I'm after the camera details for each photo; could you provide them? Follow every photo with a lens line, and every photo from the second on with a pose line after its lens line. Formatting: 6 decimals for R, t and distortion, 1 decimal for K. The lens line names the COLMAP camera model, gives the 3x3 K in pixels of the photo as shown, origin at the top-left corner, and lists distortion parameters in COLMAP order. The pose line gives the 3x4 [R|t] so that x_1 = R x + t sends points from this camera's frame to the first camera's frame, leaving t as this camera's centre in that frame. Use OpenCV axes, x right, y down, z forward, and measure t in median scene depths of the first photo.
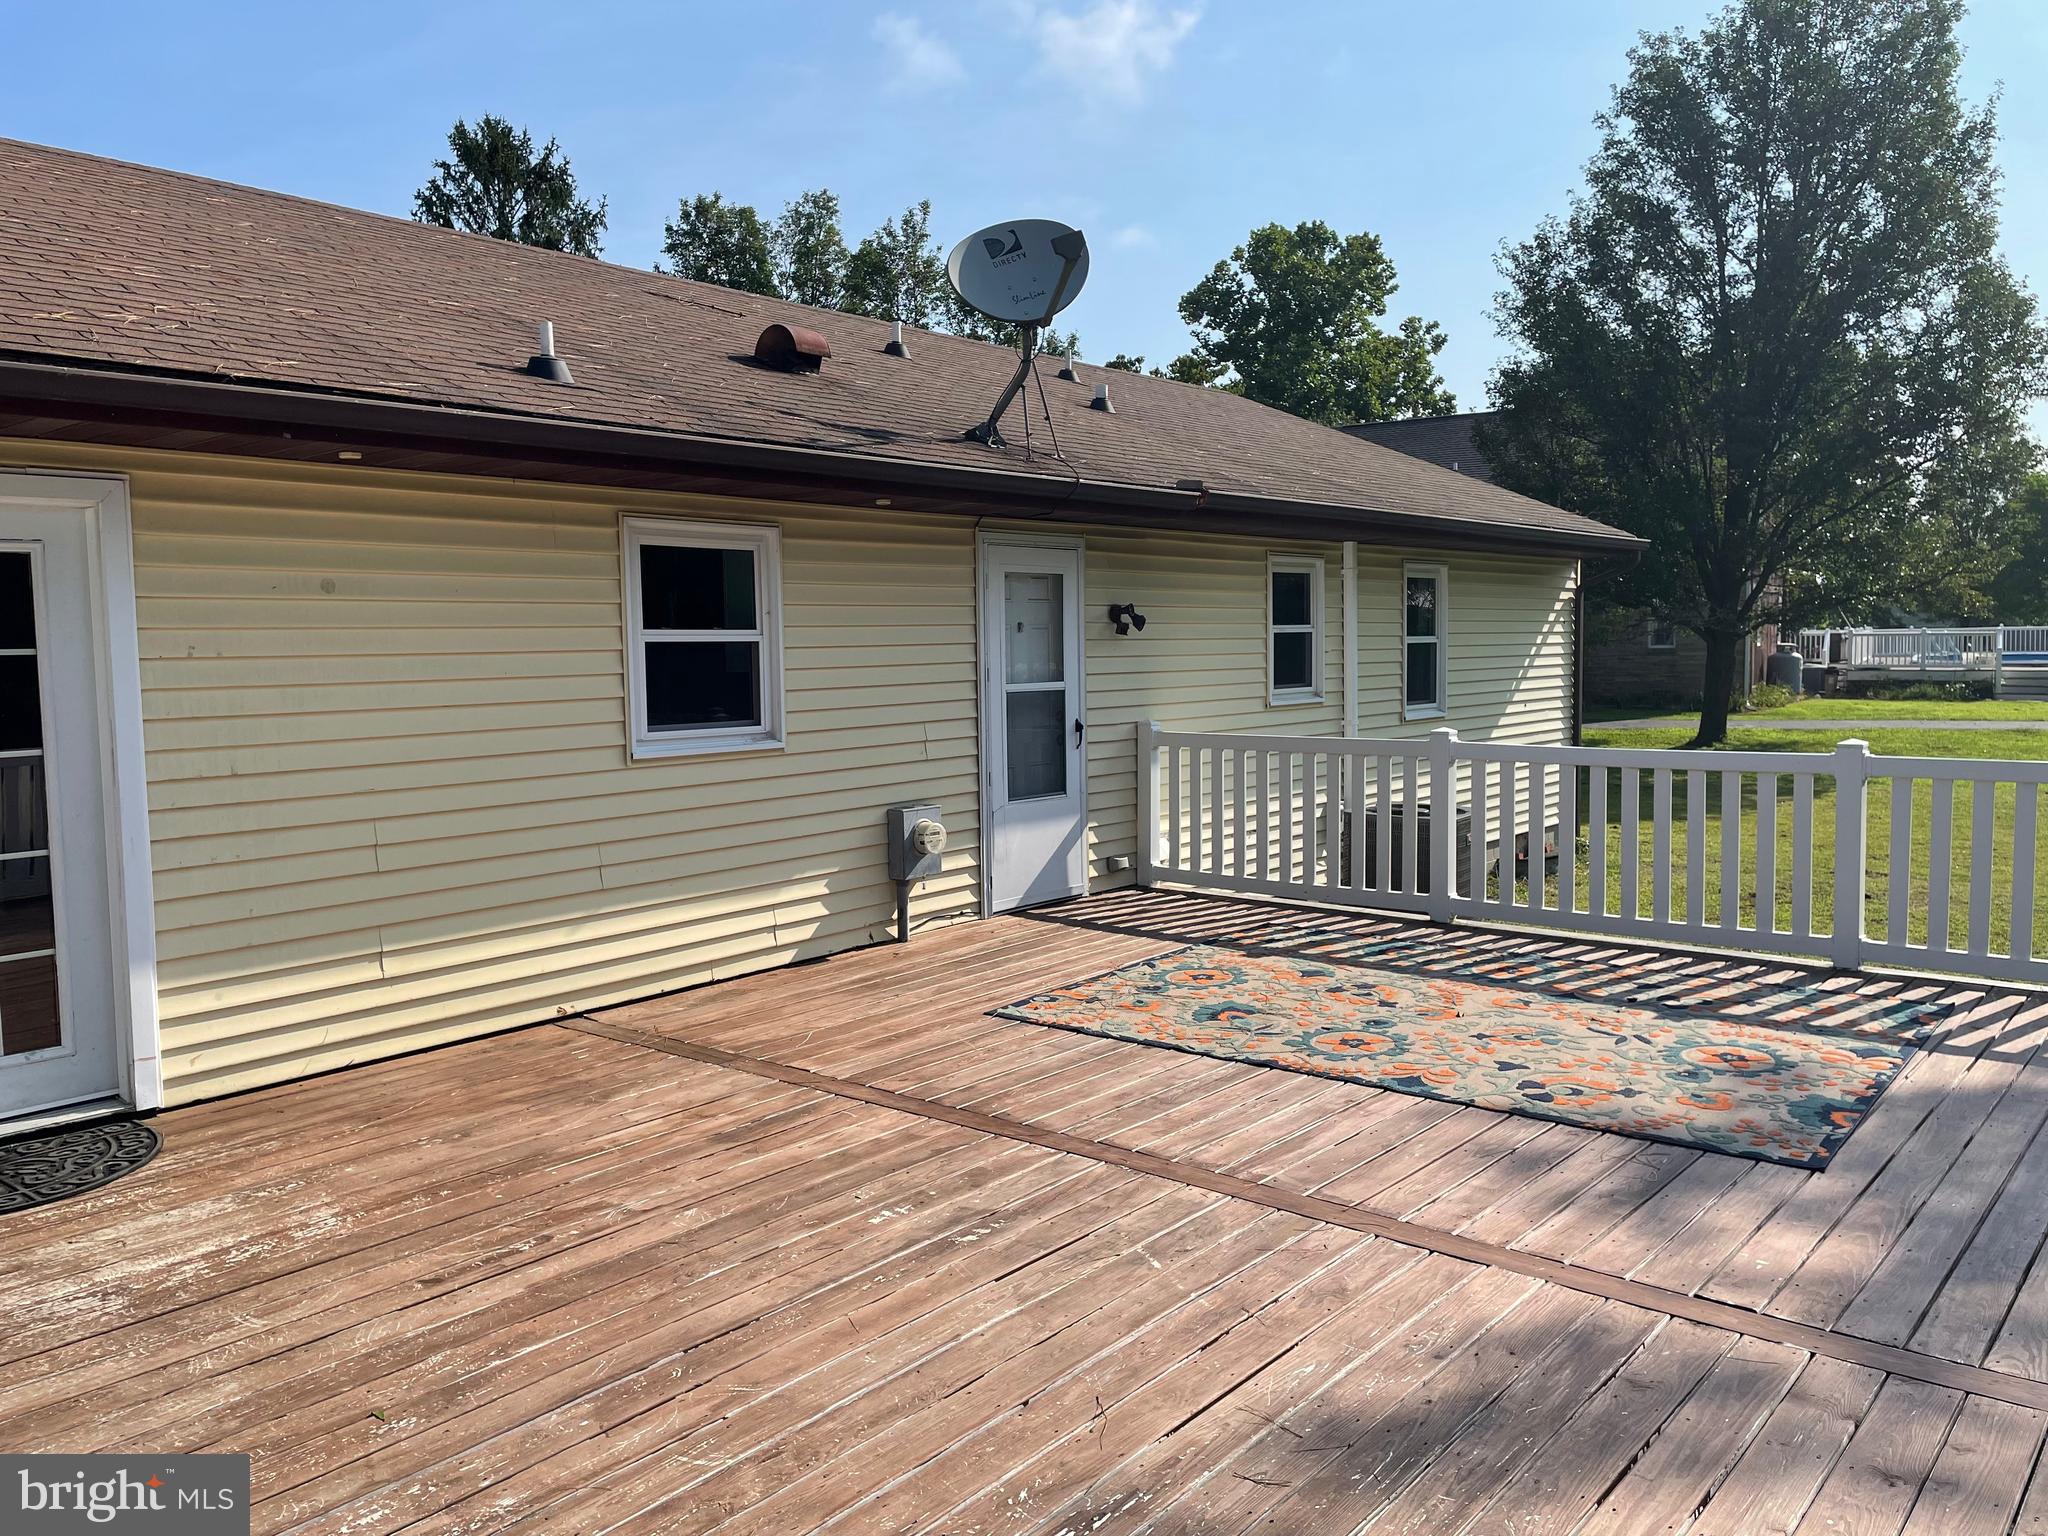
lens RADIAL K [[1529.2, 0, 1009.5], [0, 1529.2, 756.1], [0, 0, 1]] dist [0.101844, -0.136641]
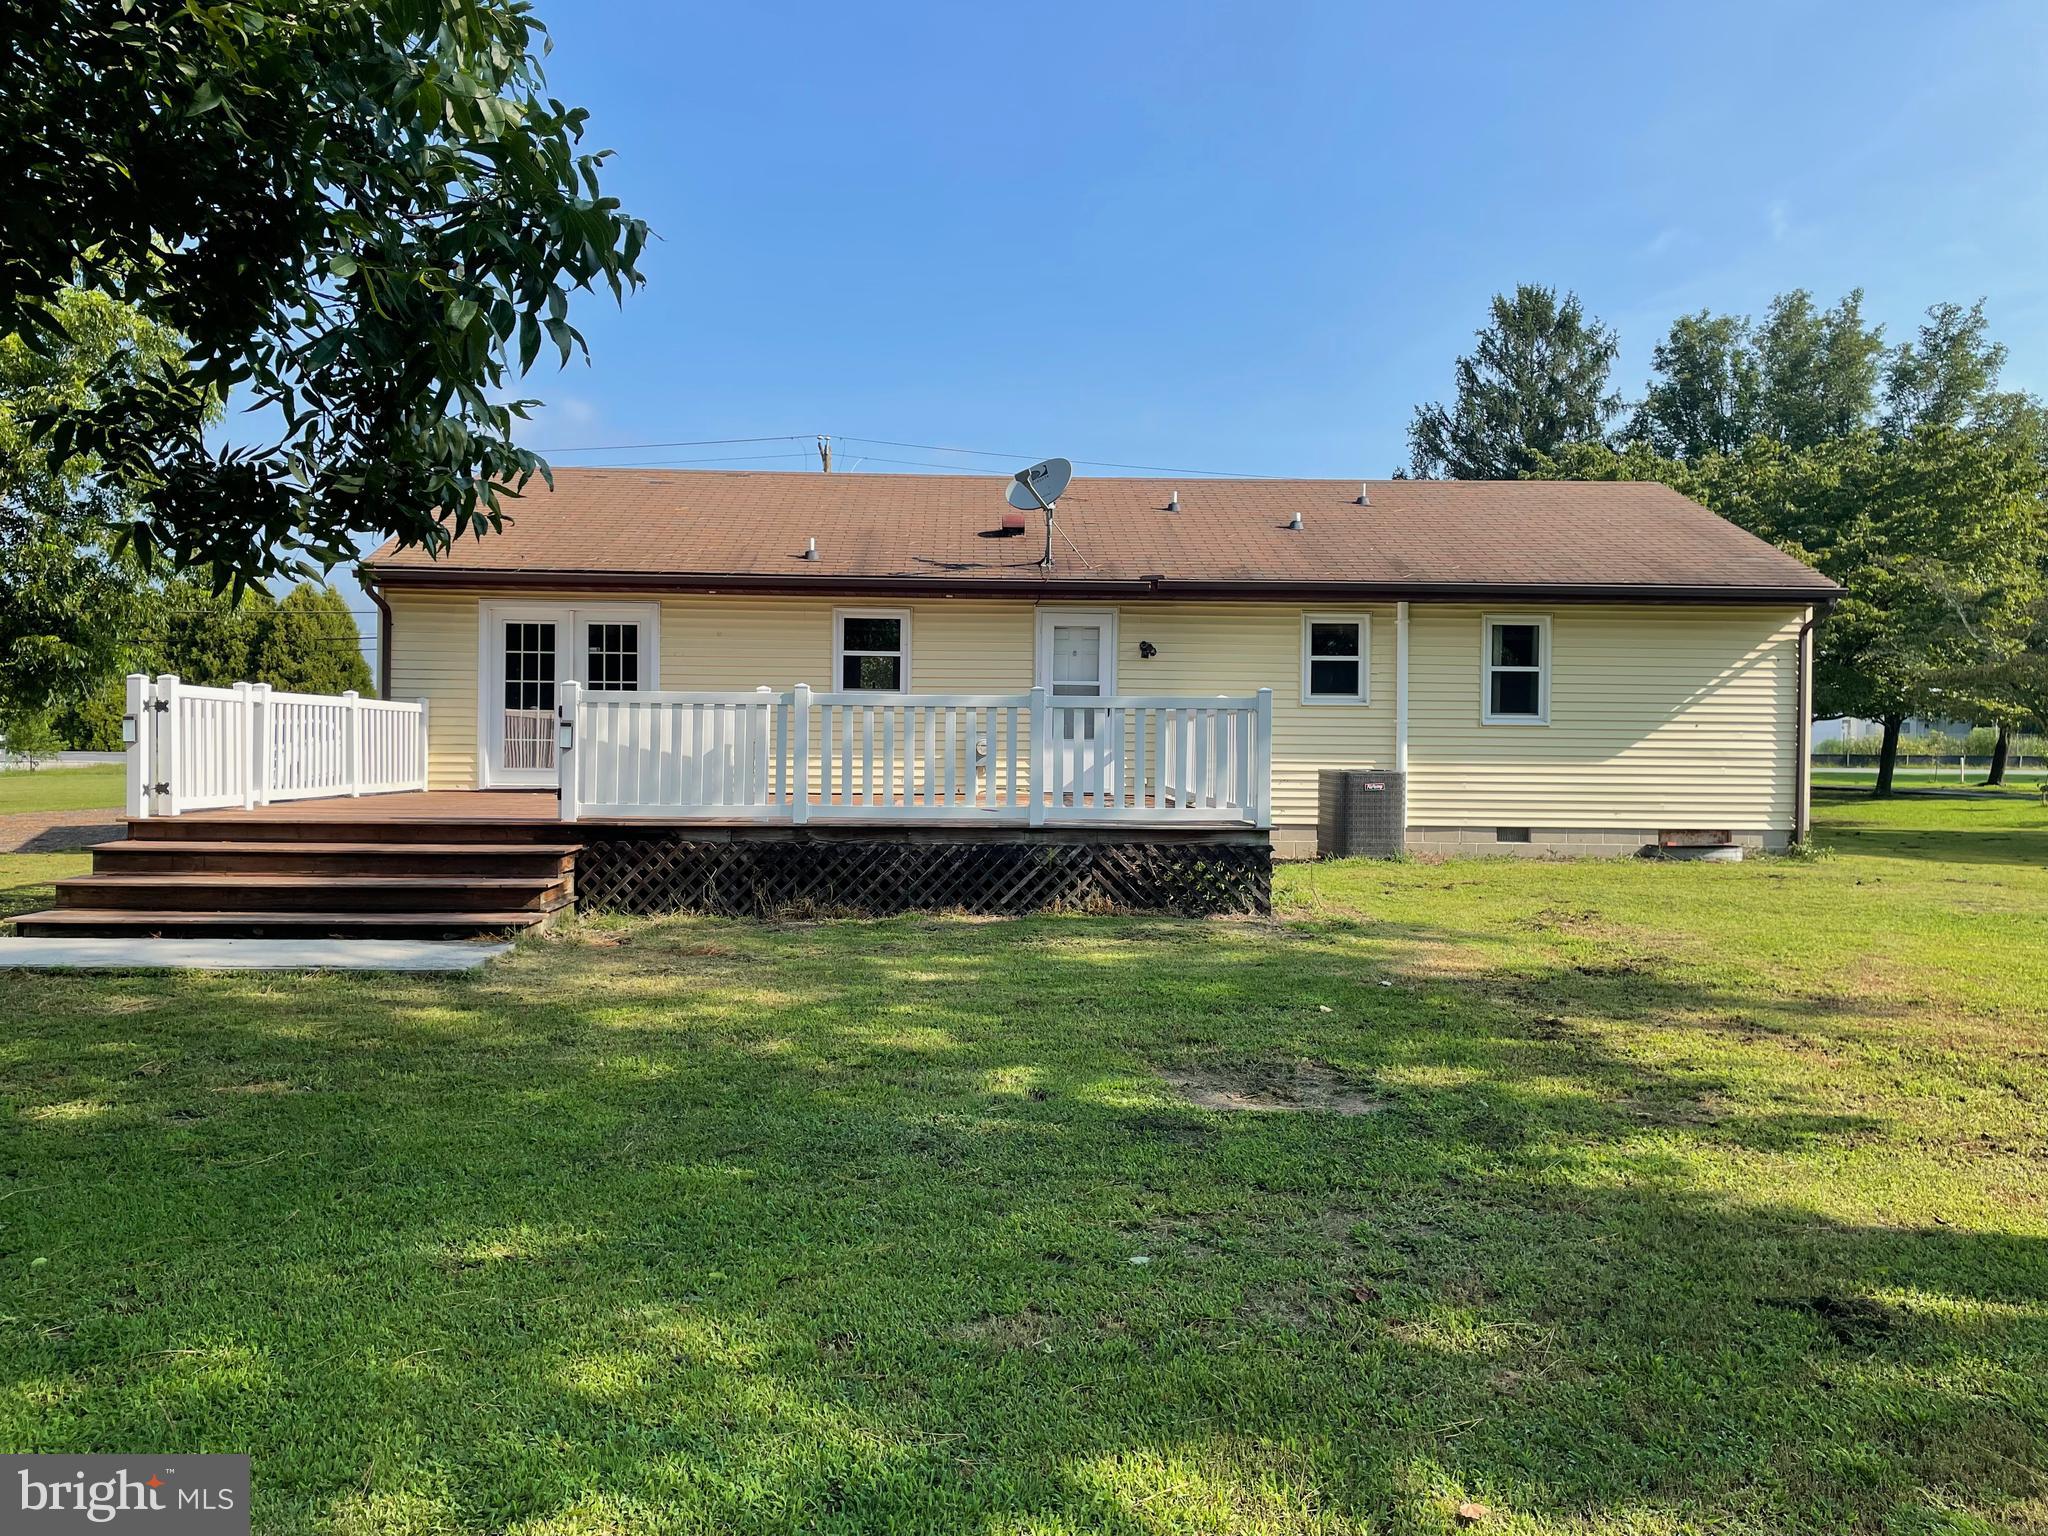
lens RADIAL K [[1529.2, 0, 1009.5], [0, 1529.2, 756.1], [0, 0, 1]] dist [0.101844, -0.136641]
pose [[0.658911, 0.031486, -0.751561, 1.374582], [-0.078810, 0.996515, -0.027346, 0.104174], [0.748081, 0.077249, 0.659096, -0.346843]]
